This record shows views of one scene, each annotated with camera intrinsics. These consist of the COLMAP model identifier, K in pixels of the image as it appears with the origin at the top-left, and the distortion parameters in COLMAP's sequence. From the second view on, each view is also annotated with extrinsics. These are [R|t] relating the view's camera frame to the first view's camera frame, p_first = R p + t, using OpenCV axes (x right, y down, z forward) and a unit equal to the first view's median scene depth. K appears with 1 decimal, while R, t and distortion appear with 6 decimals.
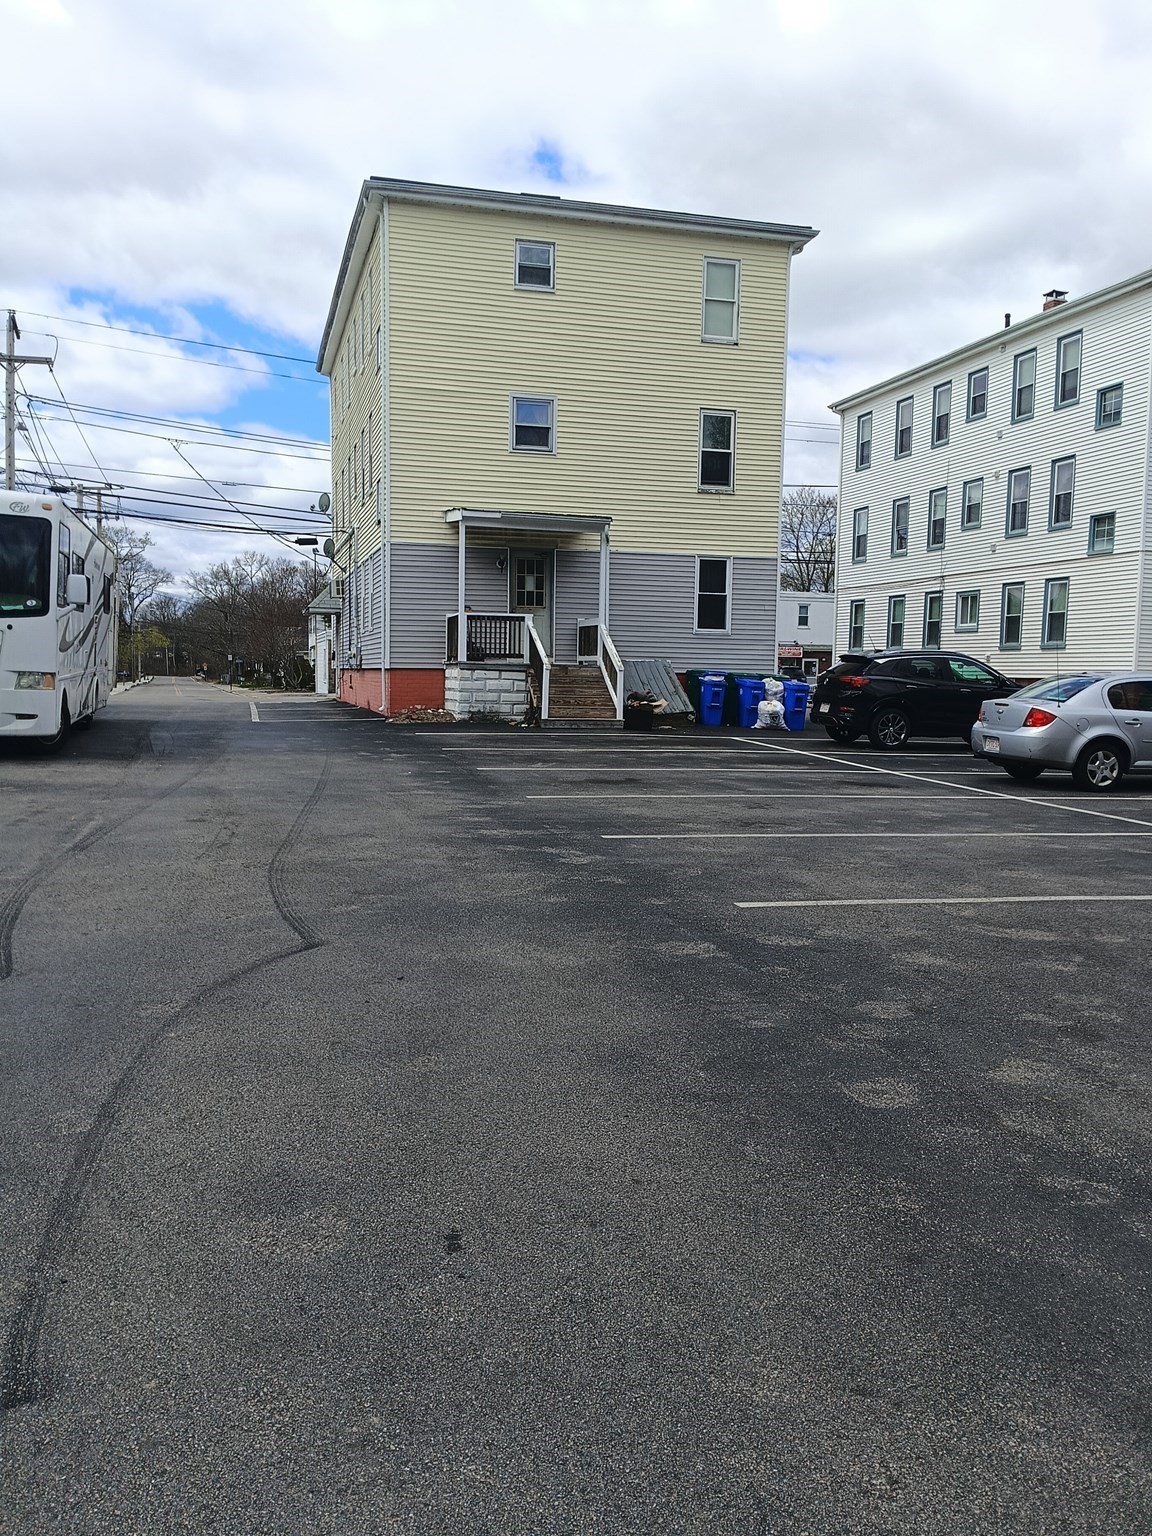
lens RADIAL K [[1266.1, 0, 576.0], [0, 1266.1, 768.0], [0, 0, 1]] dist [0.090970, -0.155150]
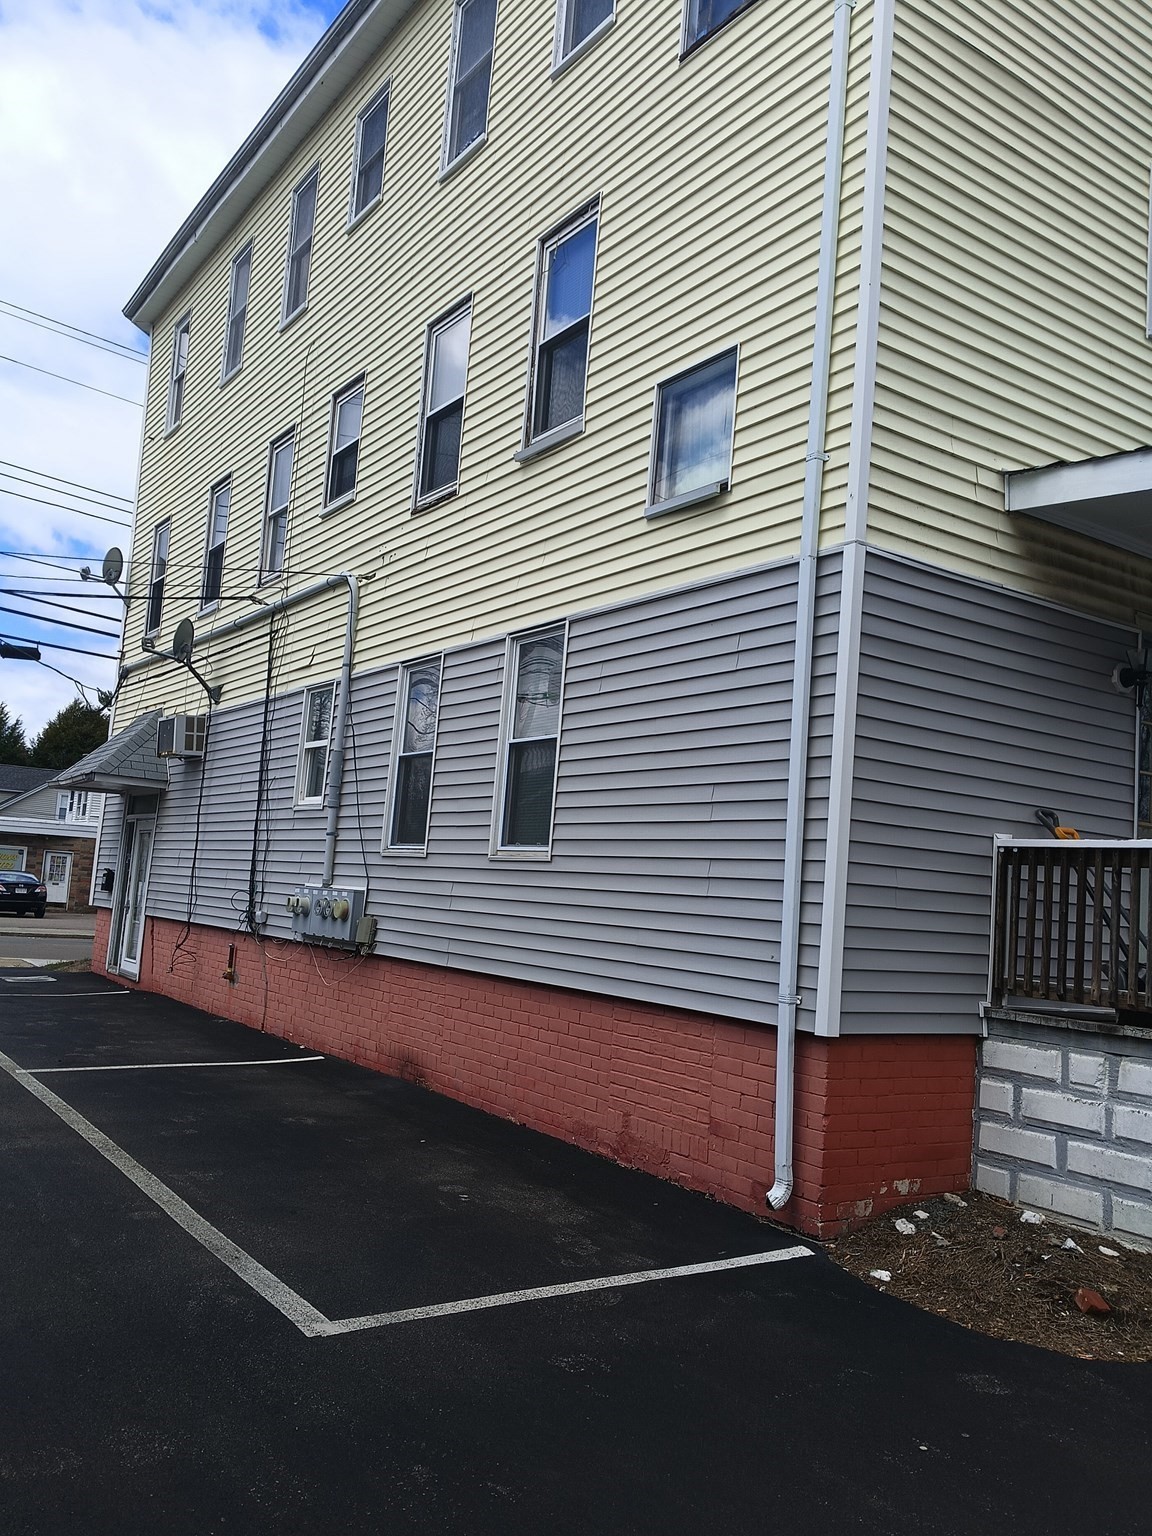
lens RADIAL K [[1266.1, 0, 576.0], [0, 1266.1, 768.0], [0, 0, 1]] dist [0.090970, -0.155150]
pose [[0.942773, 0.082152, 0.323158, -0.275868], [-0.028888, 0.985653, -0.166293, -0.086555], [-0.332183, 0.147441, 0.931620, 0.767047]]
